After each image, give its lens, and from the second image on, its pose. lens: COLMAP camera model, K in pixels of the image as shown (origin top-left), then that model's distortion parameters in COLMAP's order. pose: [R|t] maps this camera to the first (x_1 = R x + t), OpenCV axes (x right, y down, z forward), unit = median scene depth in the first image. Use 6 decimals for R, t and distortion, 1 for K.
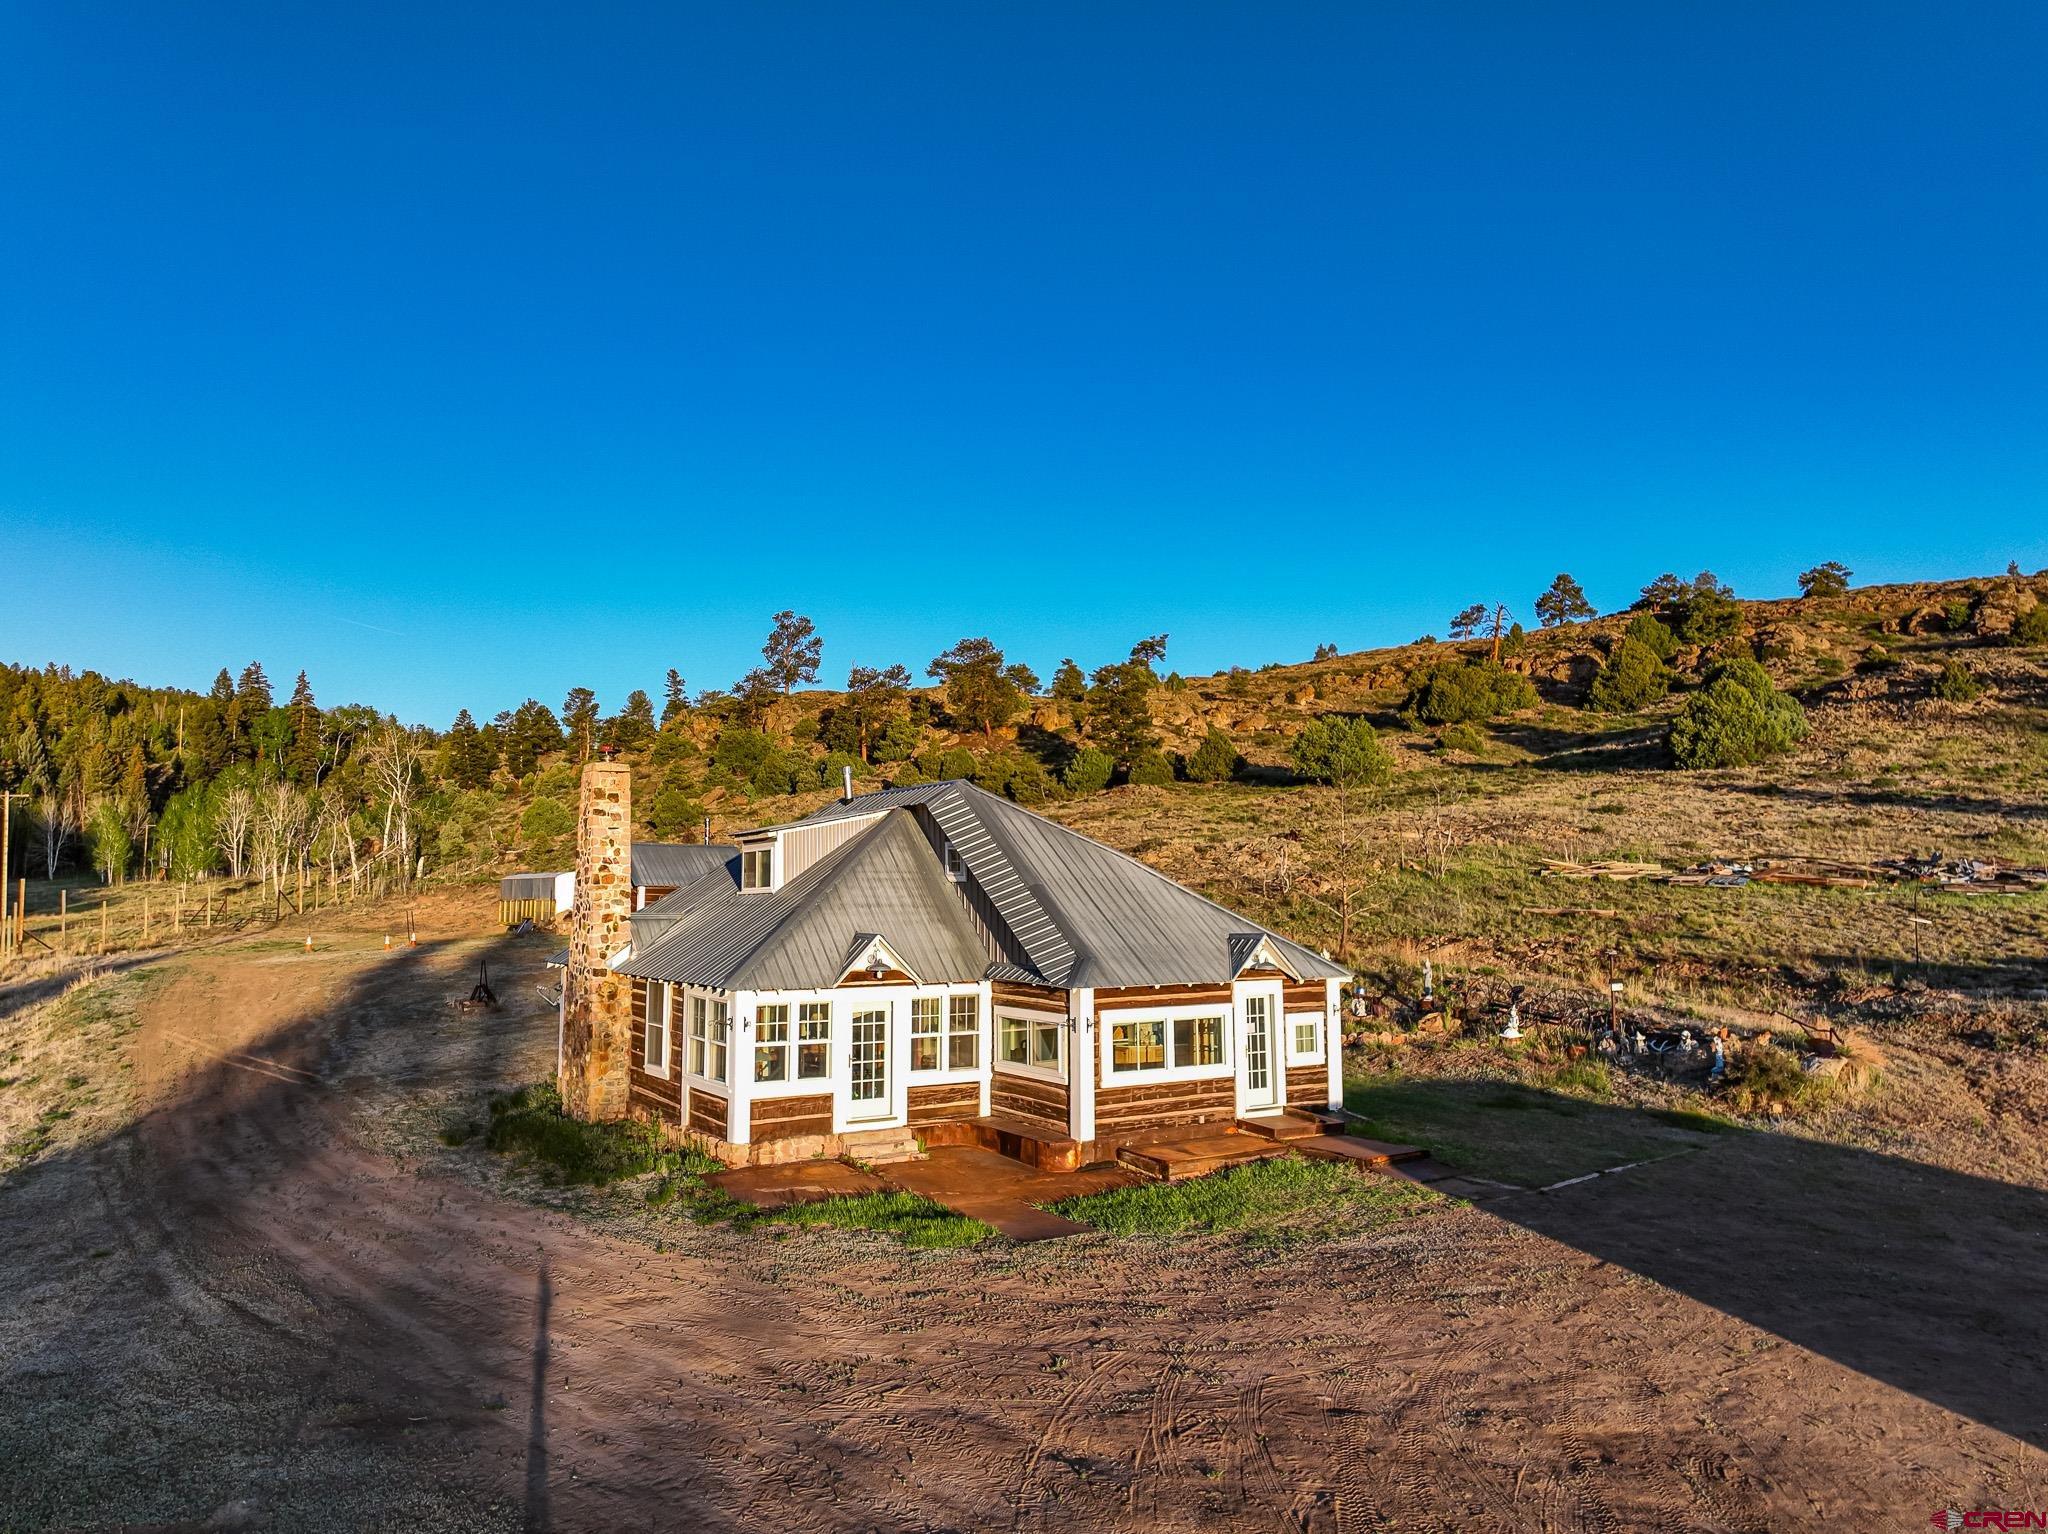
lens RADIAL K [[1442.1, 0, 1024.0], [0, 1442.1, 767.0], [0, 0, 1]] dist [-0.004491, 0.016806]
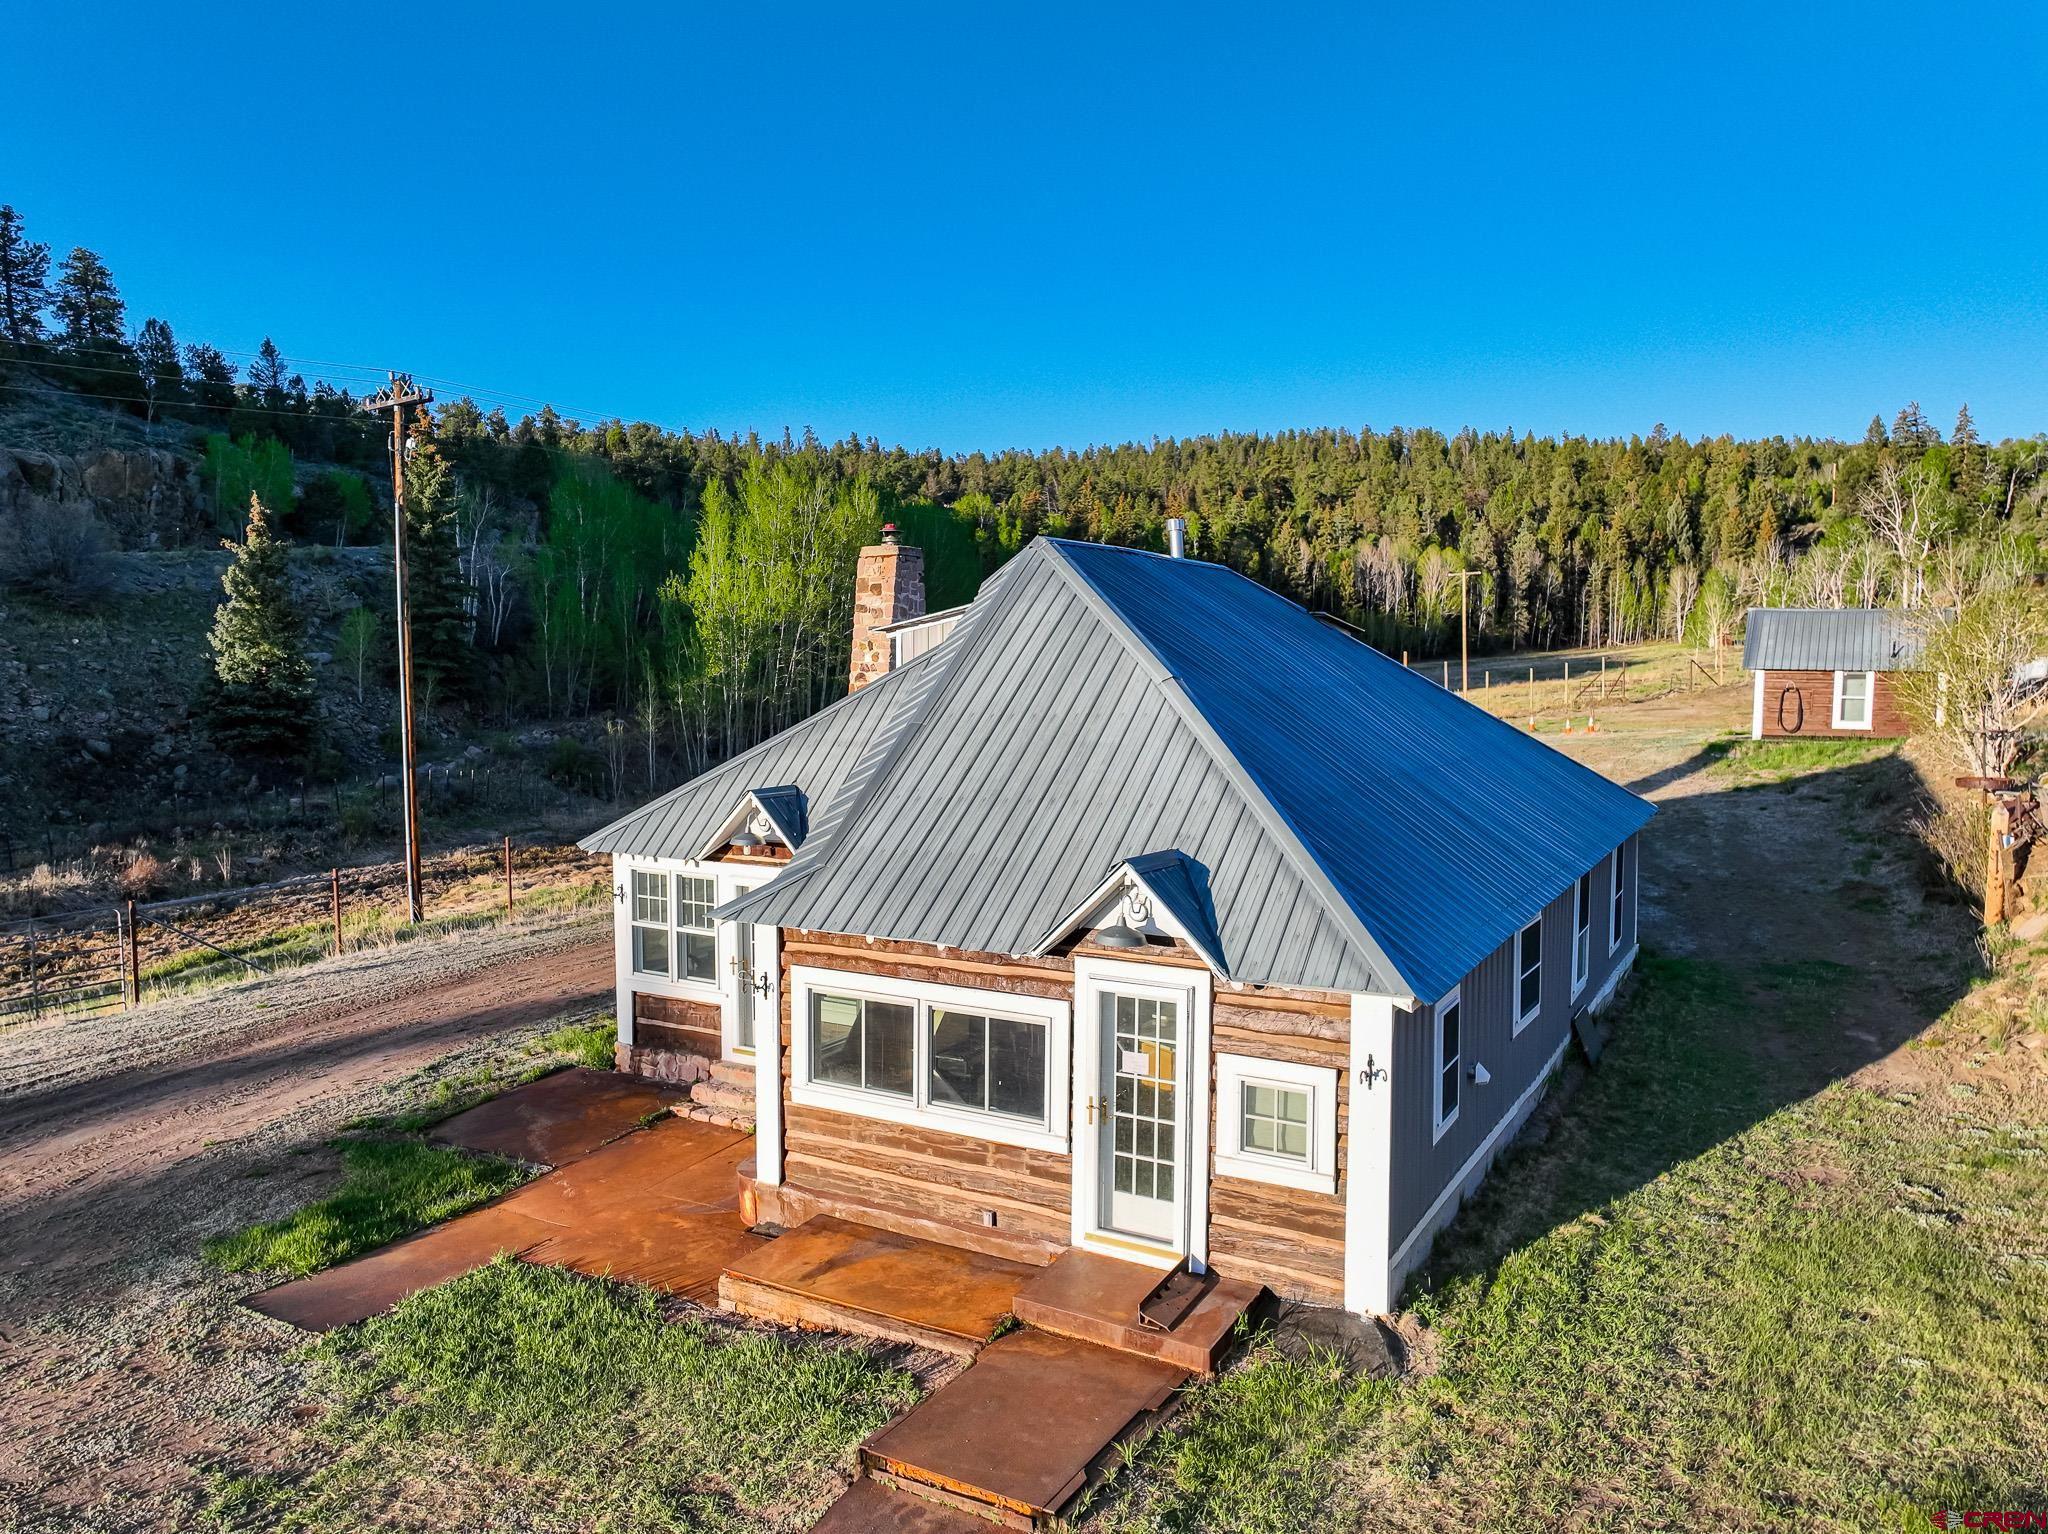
lens RADIAL K [[1442.1, 0, 1024.0], [0, 1442.1, 767.0], [0, 0, 1]] dist [-0.004491, 0.016806]
pose [[0.454584, 0.067602, -0.888135, 0.541713], [0.081738, 0.989742, 0.117173, 0.036220], [0.886945, -0.125860, 0.444396, 0.797985]]
